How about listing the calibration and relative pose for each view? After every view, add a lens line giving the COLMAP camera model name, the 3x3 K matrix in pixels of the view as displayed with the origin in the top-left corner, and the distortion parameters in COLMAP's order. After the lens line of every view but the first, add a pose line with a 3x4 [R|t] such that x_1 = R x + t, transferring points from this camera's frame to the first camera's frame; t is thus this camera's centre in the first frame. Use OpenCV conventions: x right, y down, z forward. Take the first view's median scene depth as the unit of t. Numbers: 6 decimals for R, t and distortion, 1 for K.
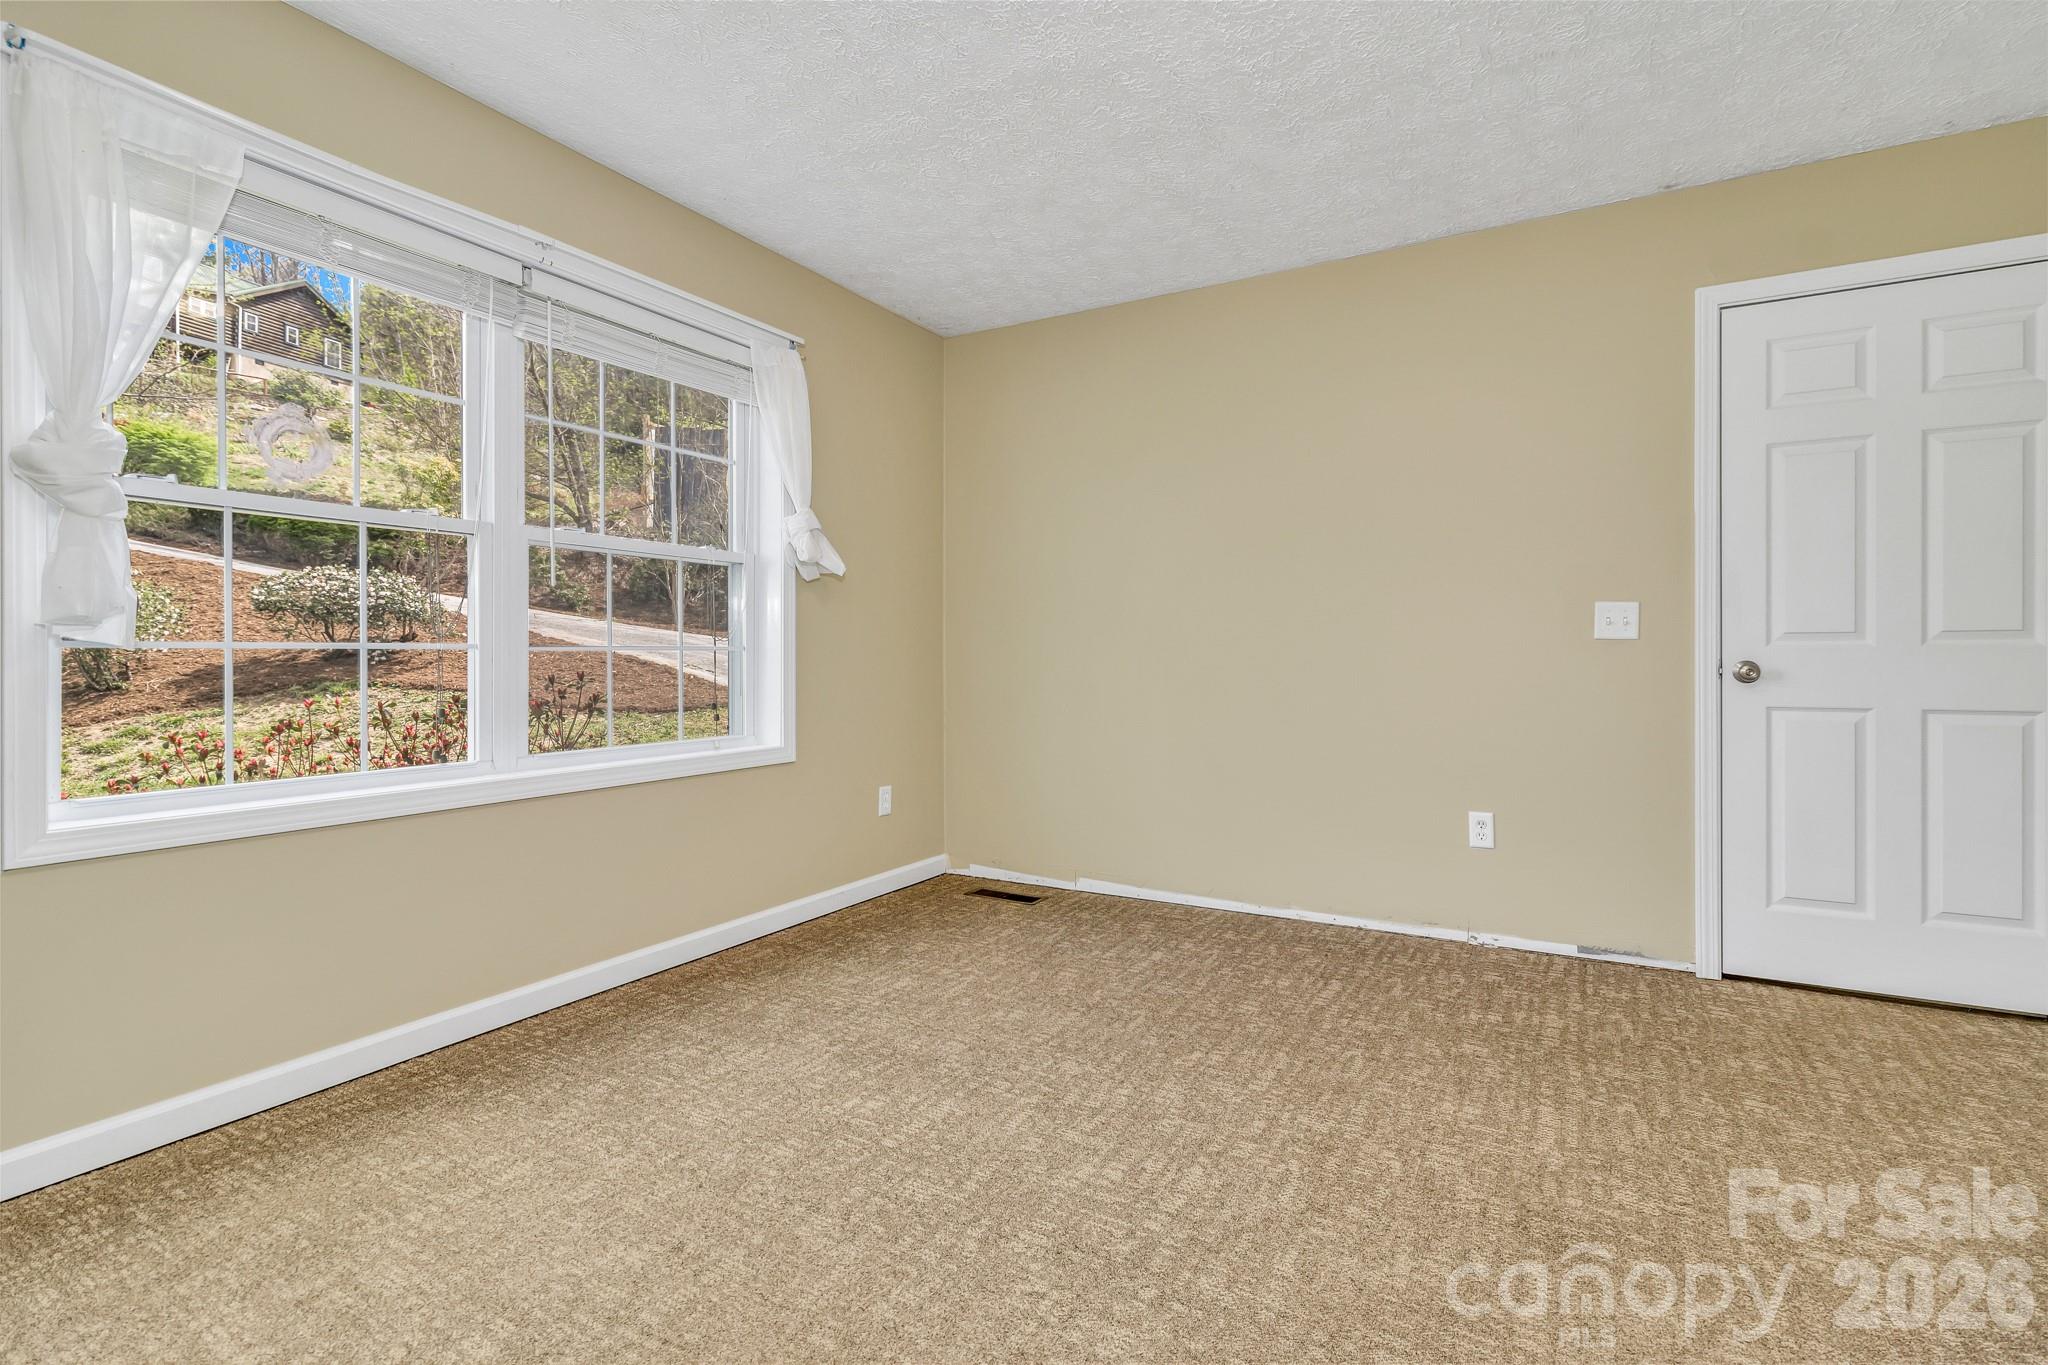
lens RADIAL K [[942.8, 0, 1035.0], [0, 942.8, 654.8], [0, 0, 1]] dist [-0.002110, -0.000473]
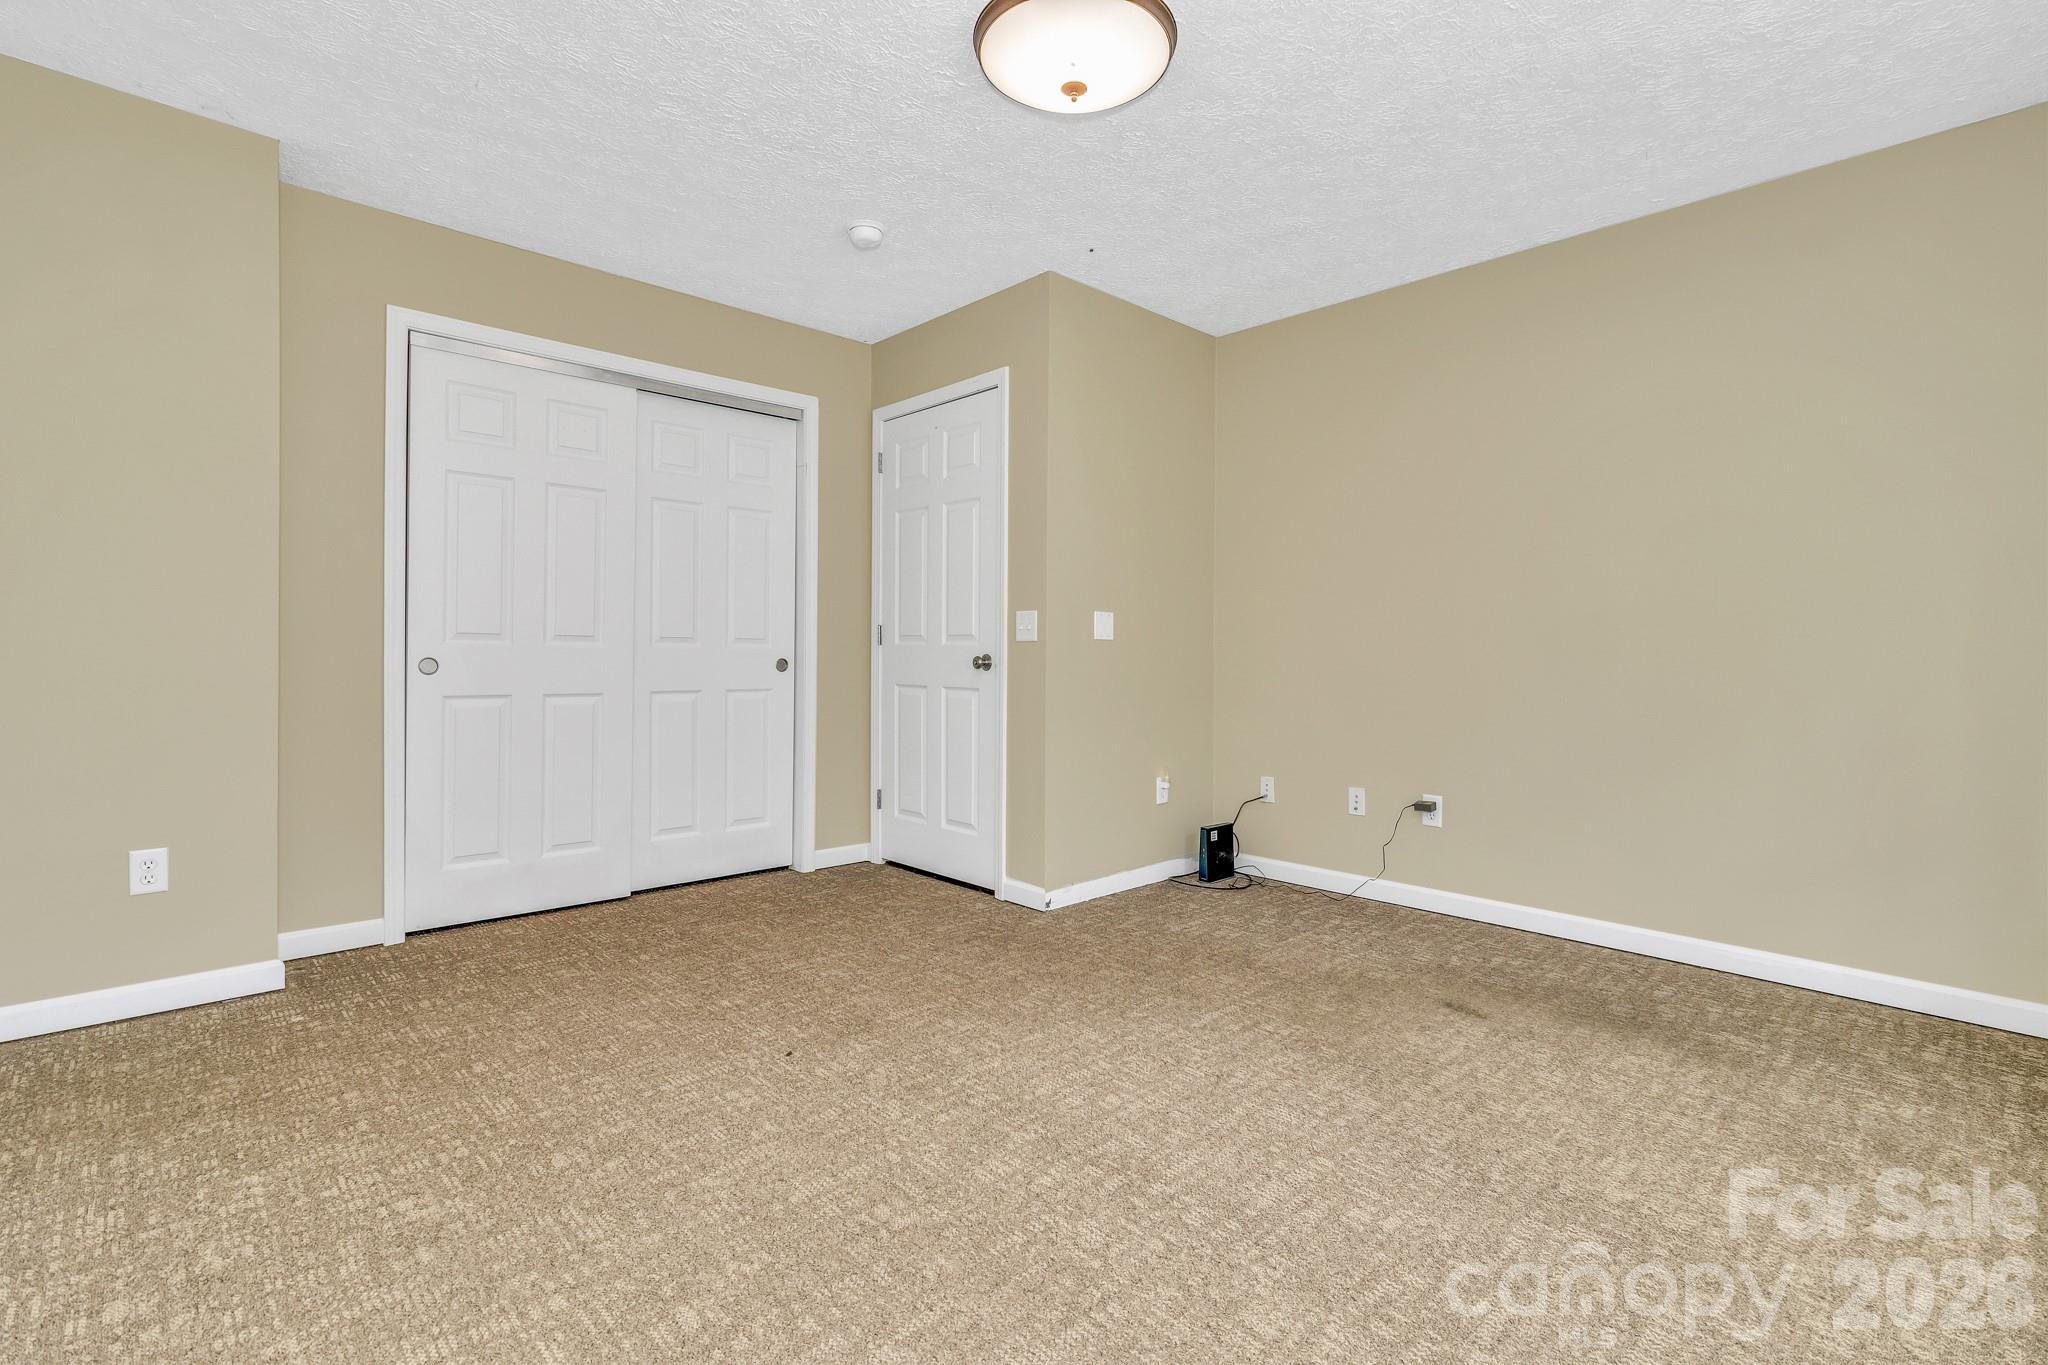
lens RADIAL K [[942.8, 0, 1035.0], [0, 942.8, 654.8], [0, 0, 1]] dist [-0.002110, -0.000473]
pose [[-0.956735, -0.008358, 0.290840, -0.121735], [-0.008157, 0.999965, 0.001905, 0.004409], [-0.290845, -0.000550, -0.956770, 1.658700]]
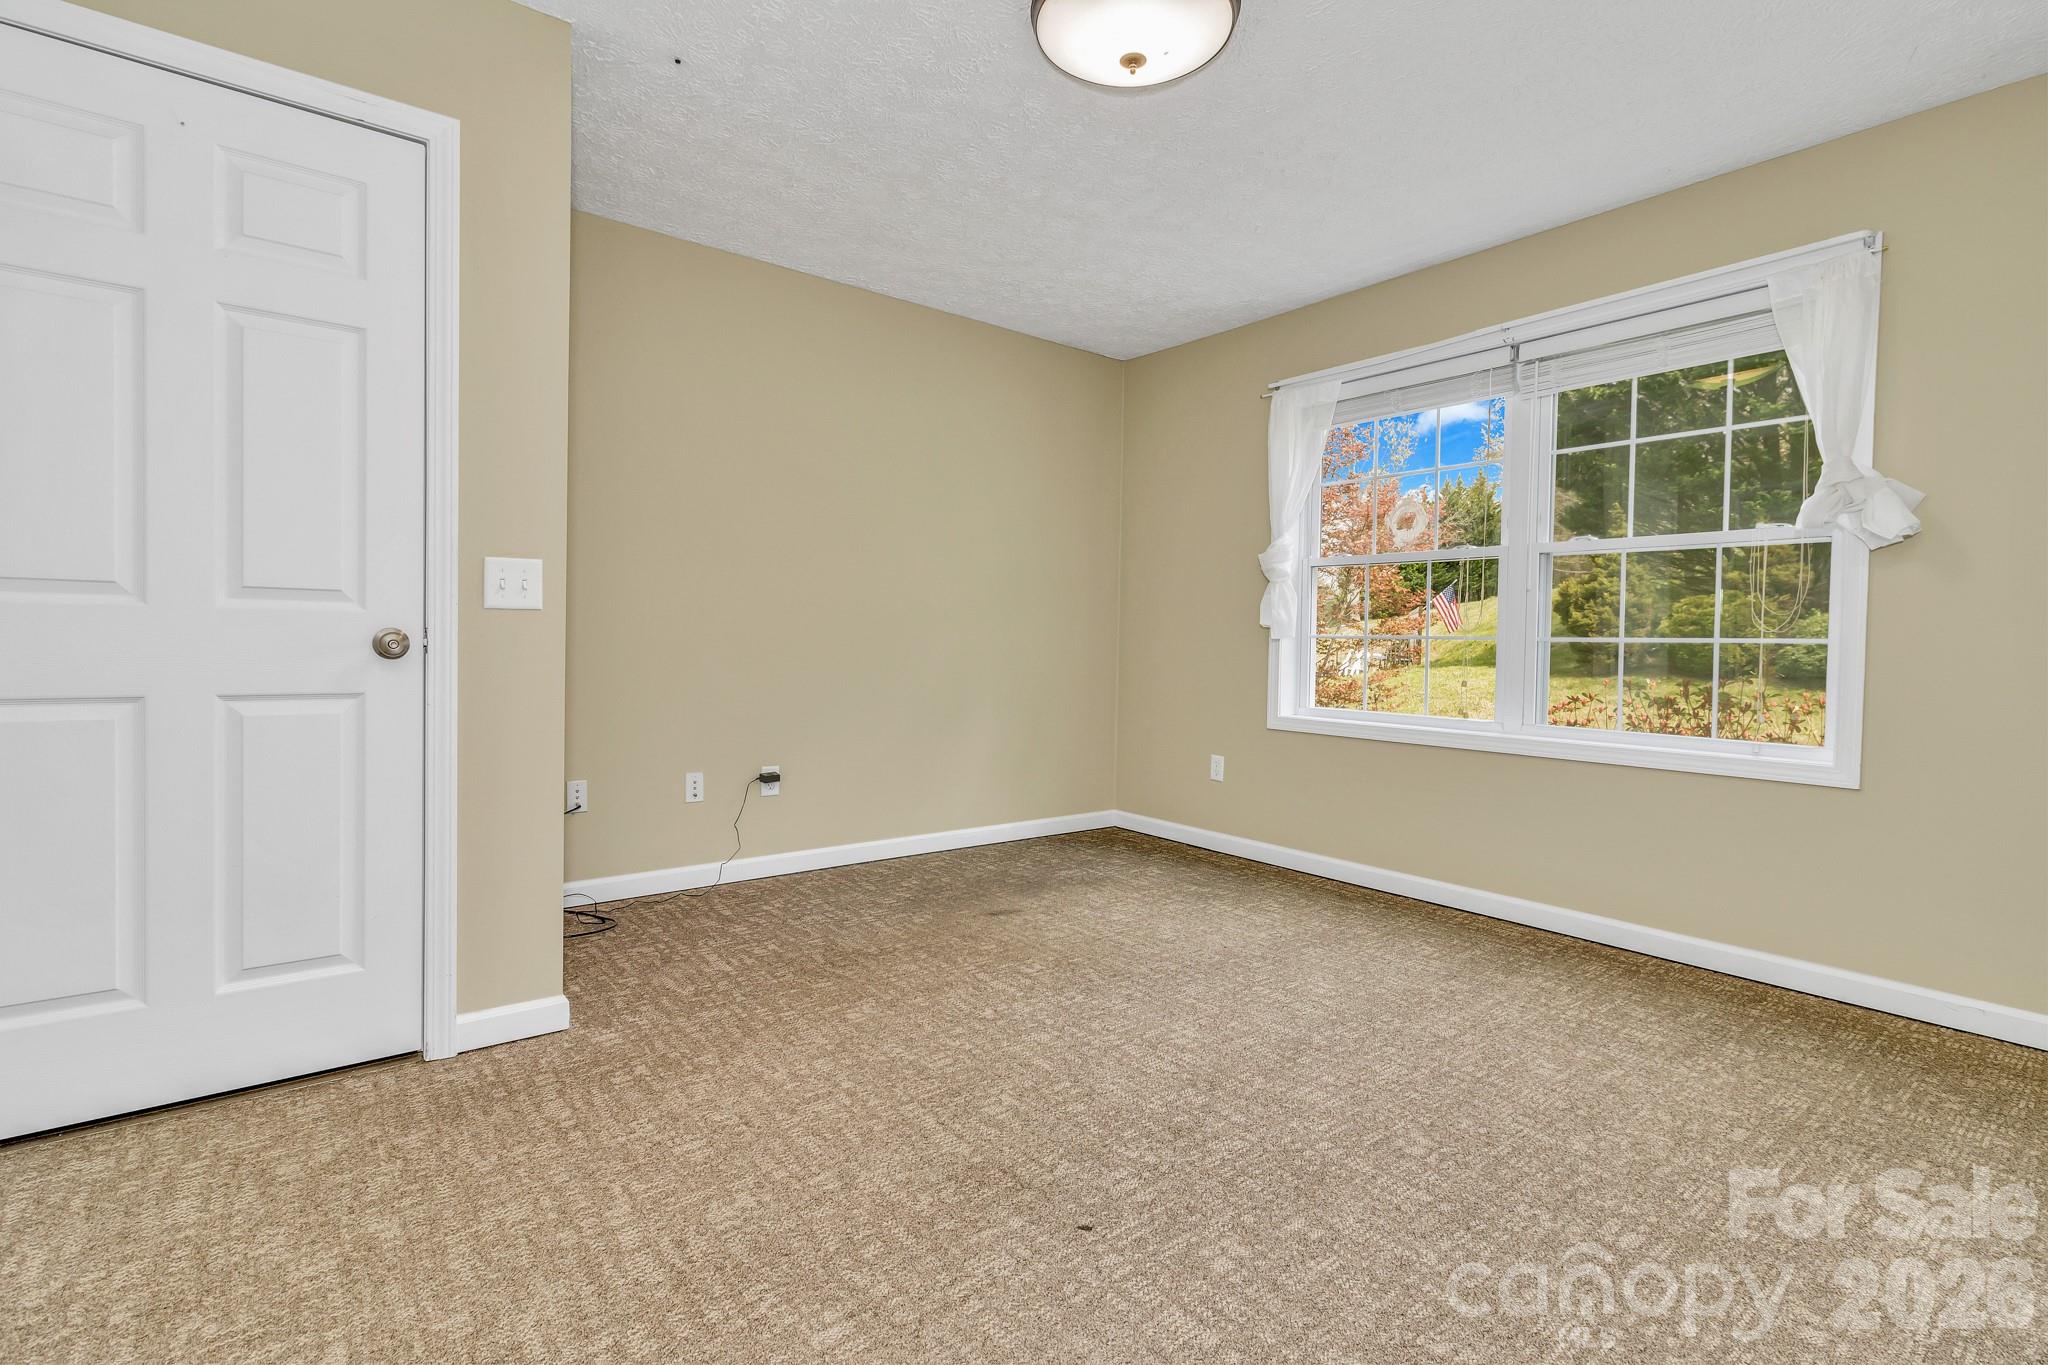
lens RADIAL K [[941.3, 0, 1022.4], [0, 941.3, 649.0], [0, 0, 1]] dist [-0.001200, -0.000126]
pose [[-0.380219, 0.003016, -0.924892, 1.050700], [-0.018041, 0.999780, 0.010676, 0.005709], [0.924721, 0.020745, -0.380081, 0.992718]]
